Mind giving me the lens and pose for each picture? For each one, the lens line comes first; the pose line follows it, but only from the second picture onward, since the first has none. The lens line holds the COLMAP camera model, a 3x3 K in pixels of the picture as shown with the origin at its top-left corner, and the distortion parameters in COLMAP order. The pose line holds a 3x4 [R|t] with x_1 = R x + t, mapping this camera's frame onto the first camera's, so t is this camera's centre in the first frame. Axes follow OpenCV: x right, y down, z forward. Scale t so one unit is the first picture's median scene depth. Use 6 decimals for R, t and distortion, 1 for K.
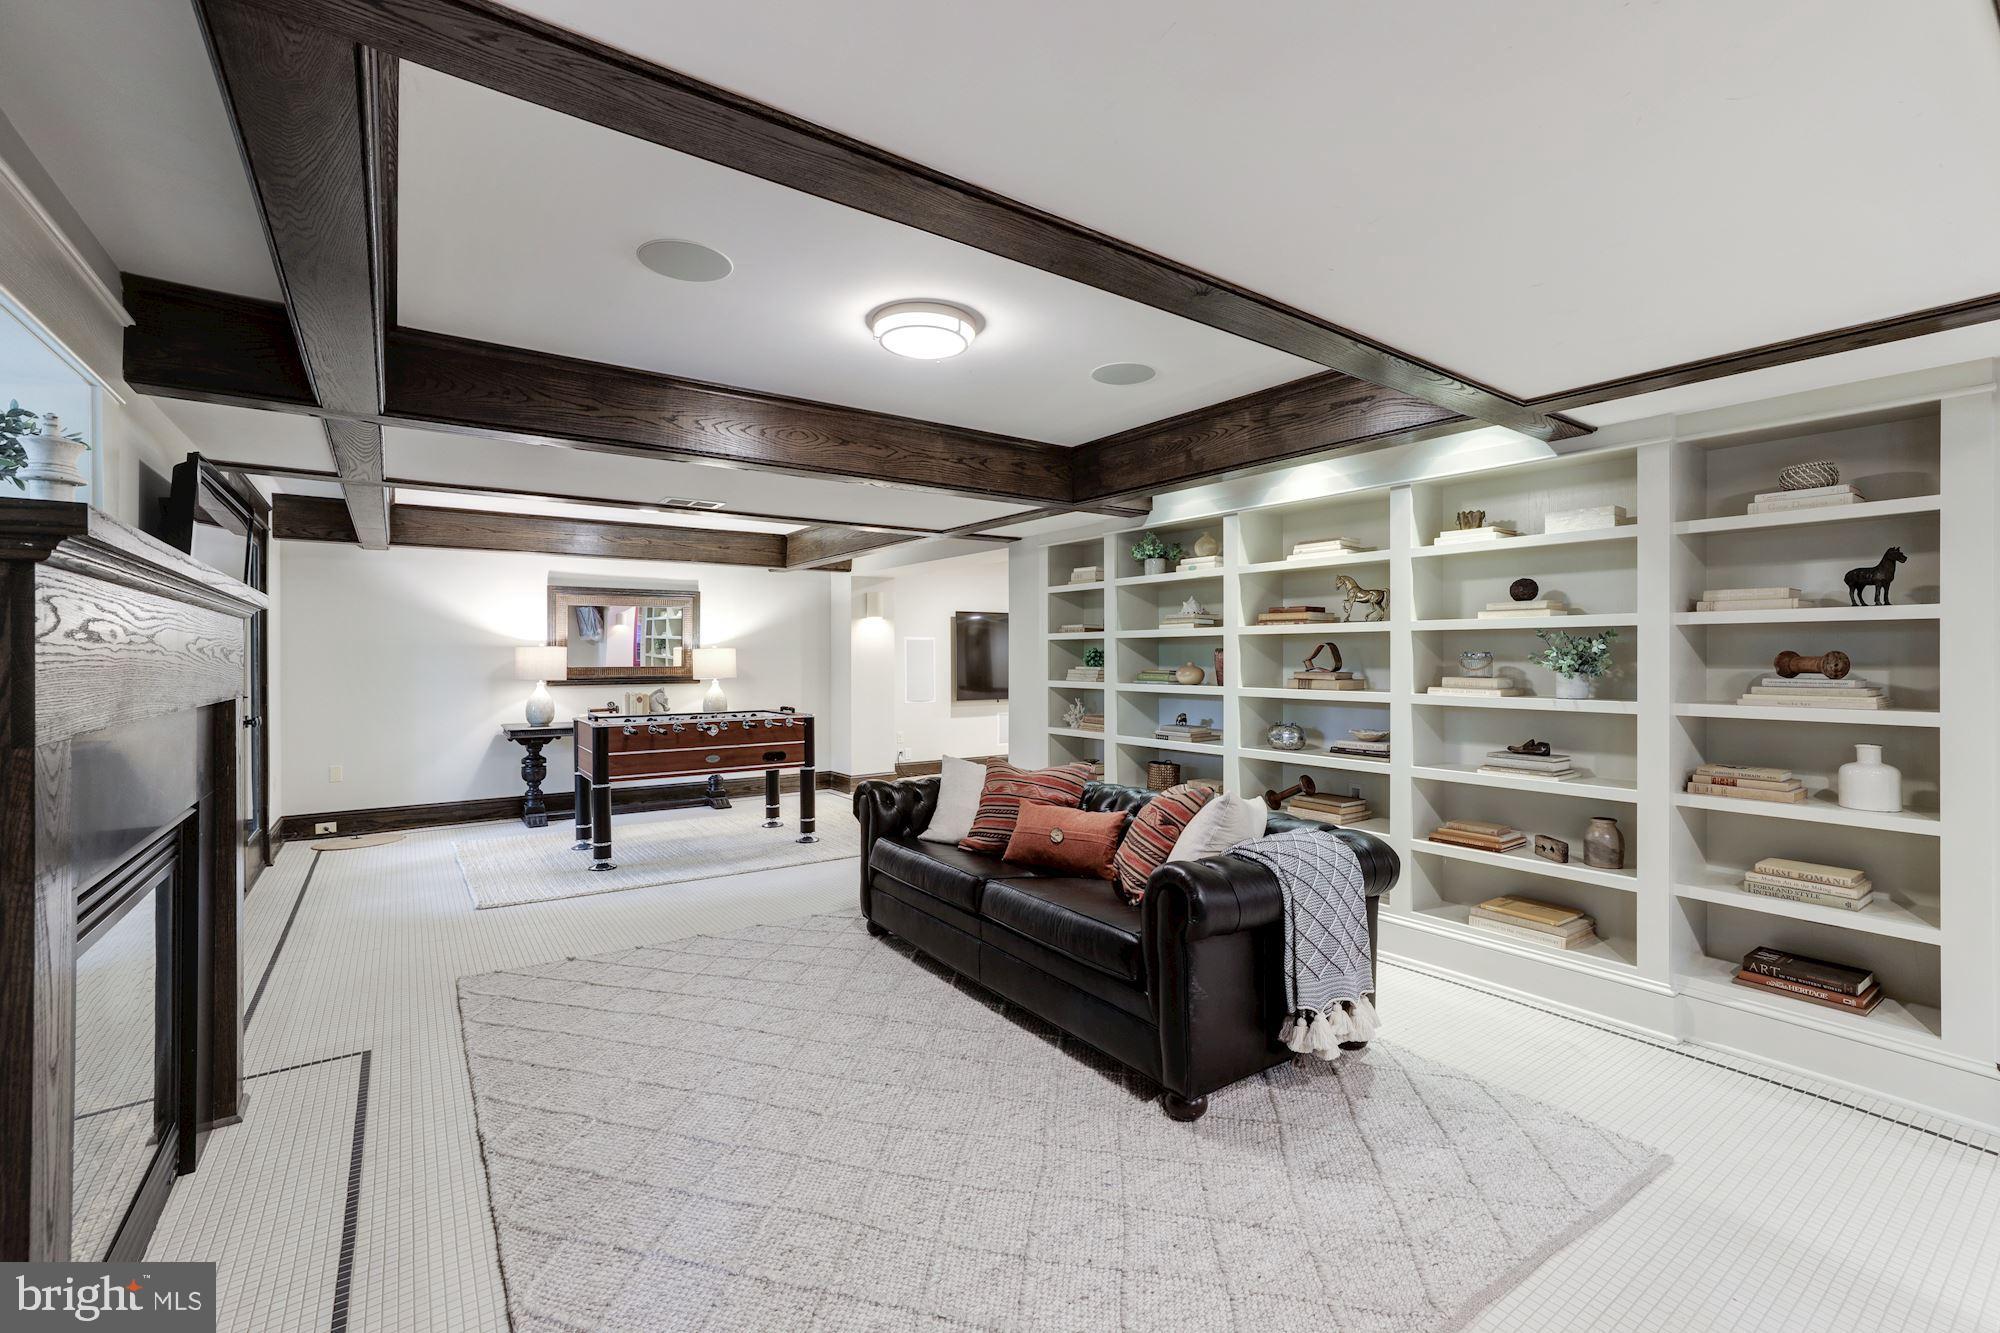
lens RADIAL K [[842.7, 0, 1005.5], [0, 842.7, 661.9], [0, 0, 1]] dist [-0.009620, 0.000297]
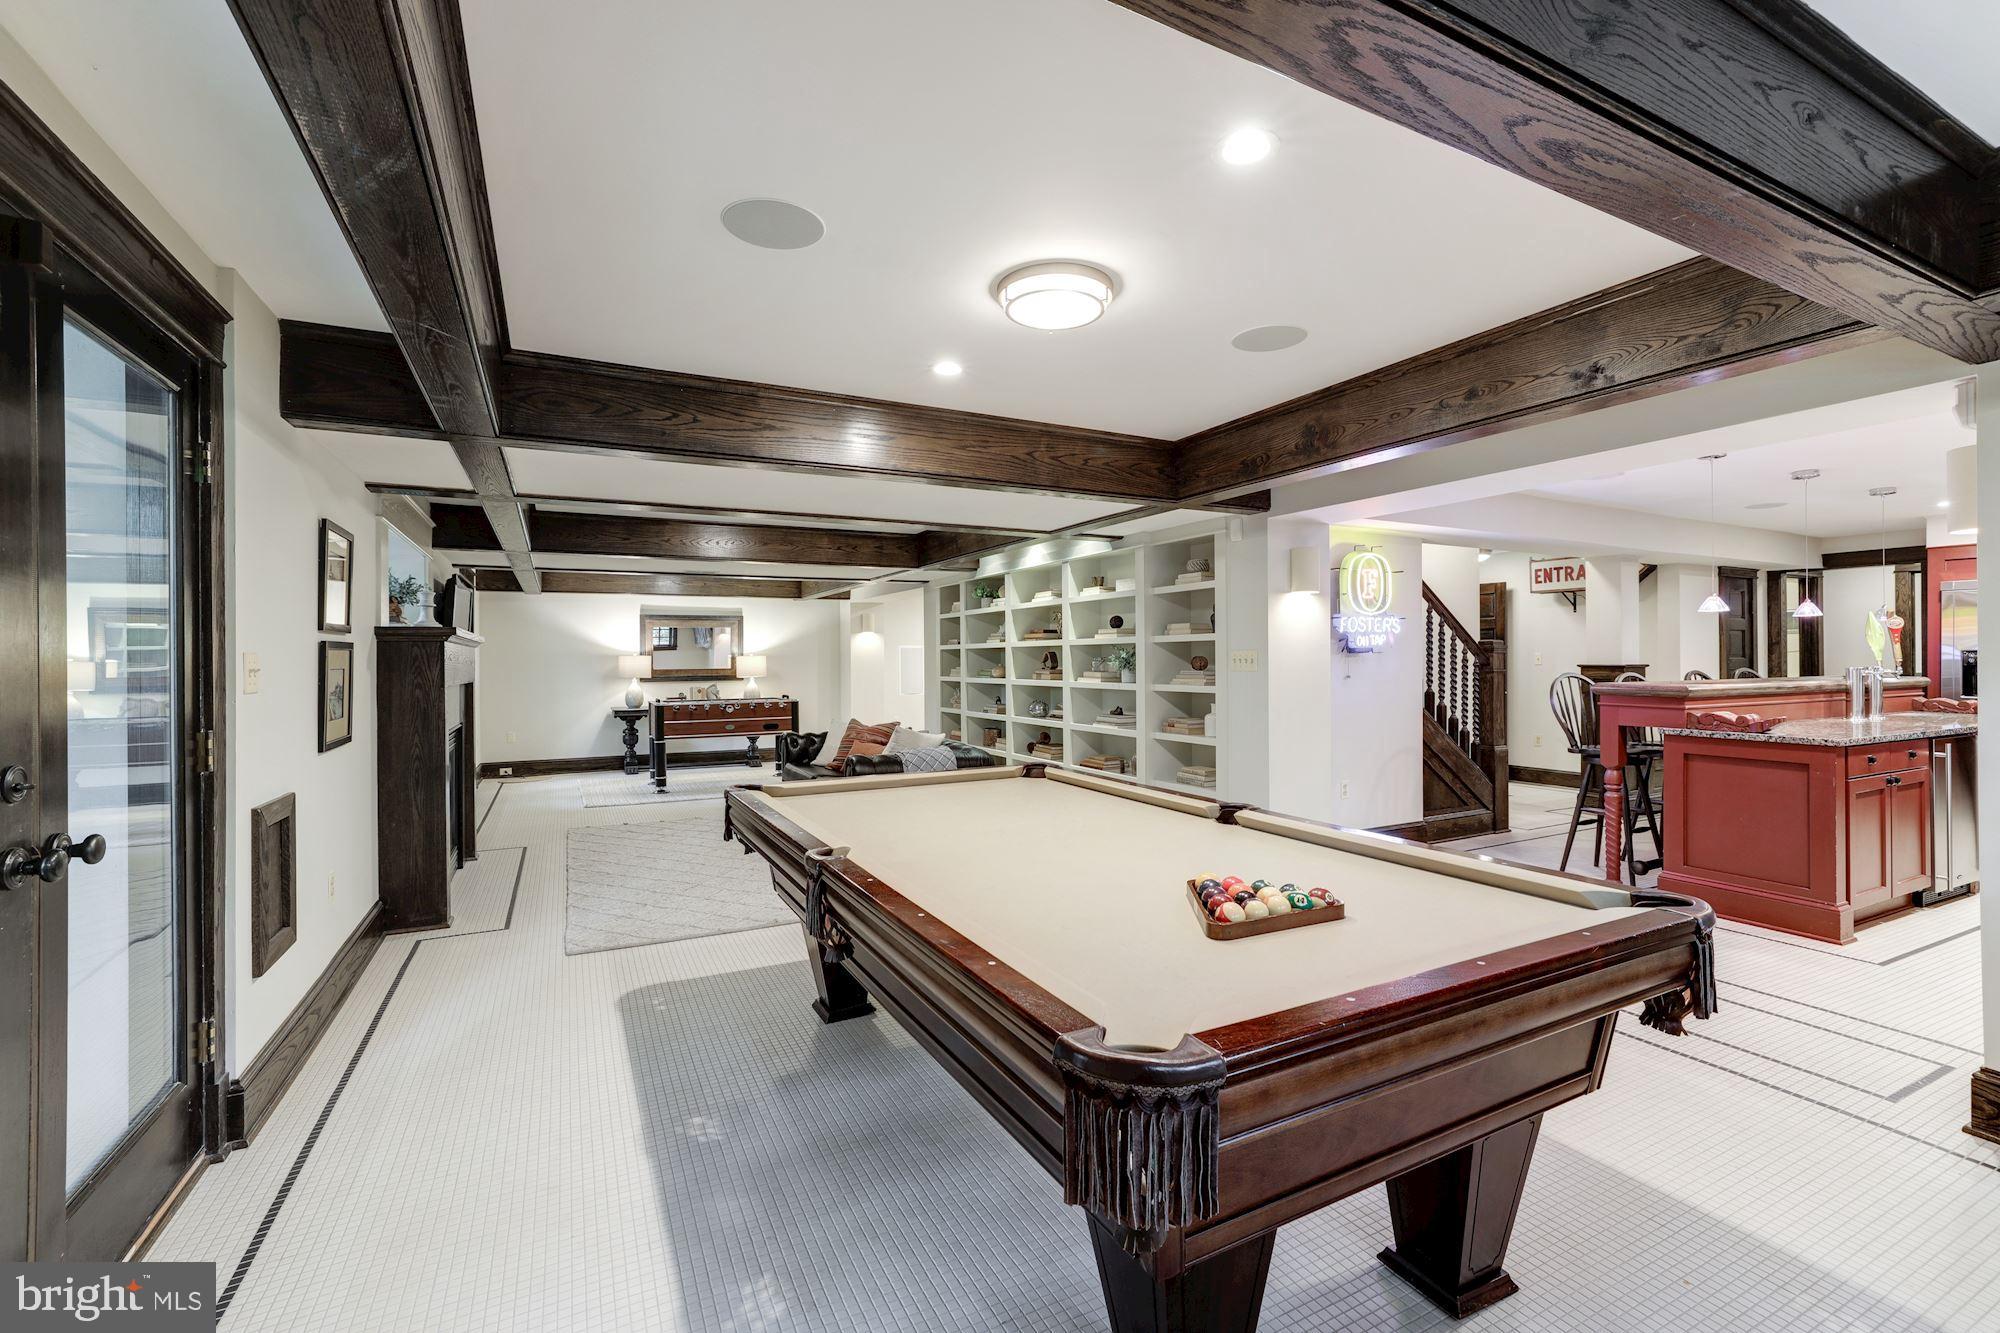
lens RADIAL K [[842.7, 0, 992.9], [0, 842.7, 663.4], [0, 0, 1]] dist [-0.009620, 0.000297]
pose [[0.988574, -0.005214, -0.150644, 0.348547], [0.004976, 0.999986, -0.001961, 0.001936], [0.150652, 0.001189, 0.988586, -0.443518]]
